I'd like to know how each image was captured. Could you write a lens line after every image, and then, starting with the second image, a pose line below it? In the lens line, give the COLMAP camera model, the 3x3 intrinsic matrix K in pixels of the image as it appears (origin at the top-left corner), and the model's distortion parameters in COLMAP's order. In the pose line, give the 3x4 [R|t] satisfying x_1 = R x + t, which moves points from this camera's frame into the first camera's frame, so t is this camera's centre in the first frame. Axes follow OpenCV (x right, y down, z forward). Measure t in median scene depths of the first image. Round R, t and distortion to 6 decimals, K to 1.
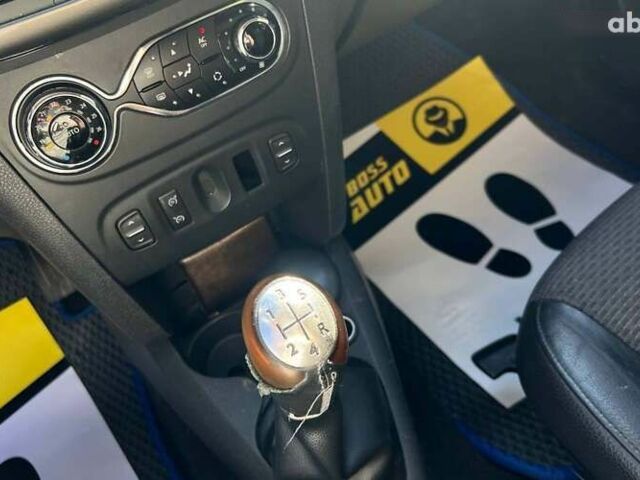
lens RADIAL K [[587.9, 0, 320.0], [0, 587.9, 240.0], [0, 0, 1]] dist [0.101793, -0.218997]
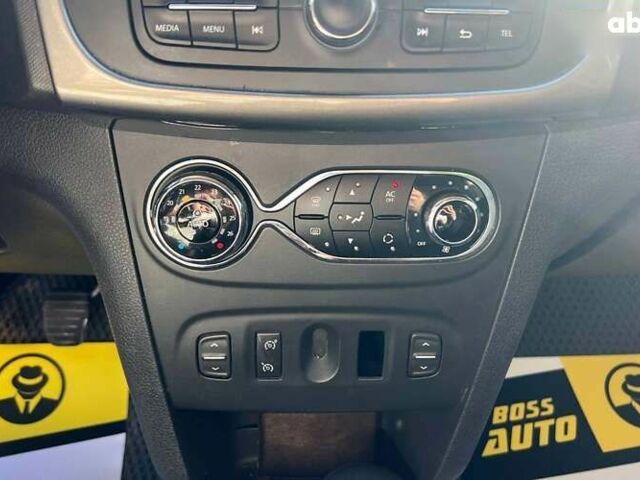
lens RADIAL K [[595.2, 0, 322.5], [0, 595.2, 228.2], [0, 0, 1]] dist [0.005960, -0.006963]
pose [[0.845512, 0.423983, -0.324574, 0.008864], [-0.493341, 0.852841, -0.171105, -0.094497], [0.204265, 0.304797, 0.930255, 0.196977]]
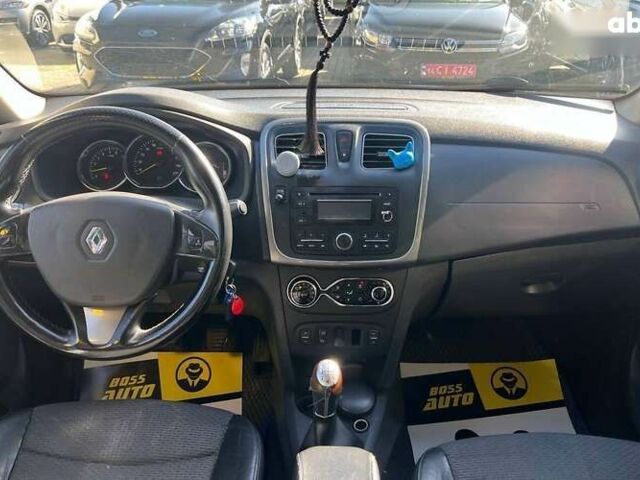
lens RADIAL K [[587.9, 0, 320.0], [0, 587.9, 240.0], [0, 0, 1]] dist [0.101793, -0.218997]
pose [[0.827990, 0.397227, -0.395782, 0.559612], [-0.504439, 0.835904, -0.216348, 0.147562], [0.244897, 0.378782, 0.892497, -1.361541]]
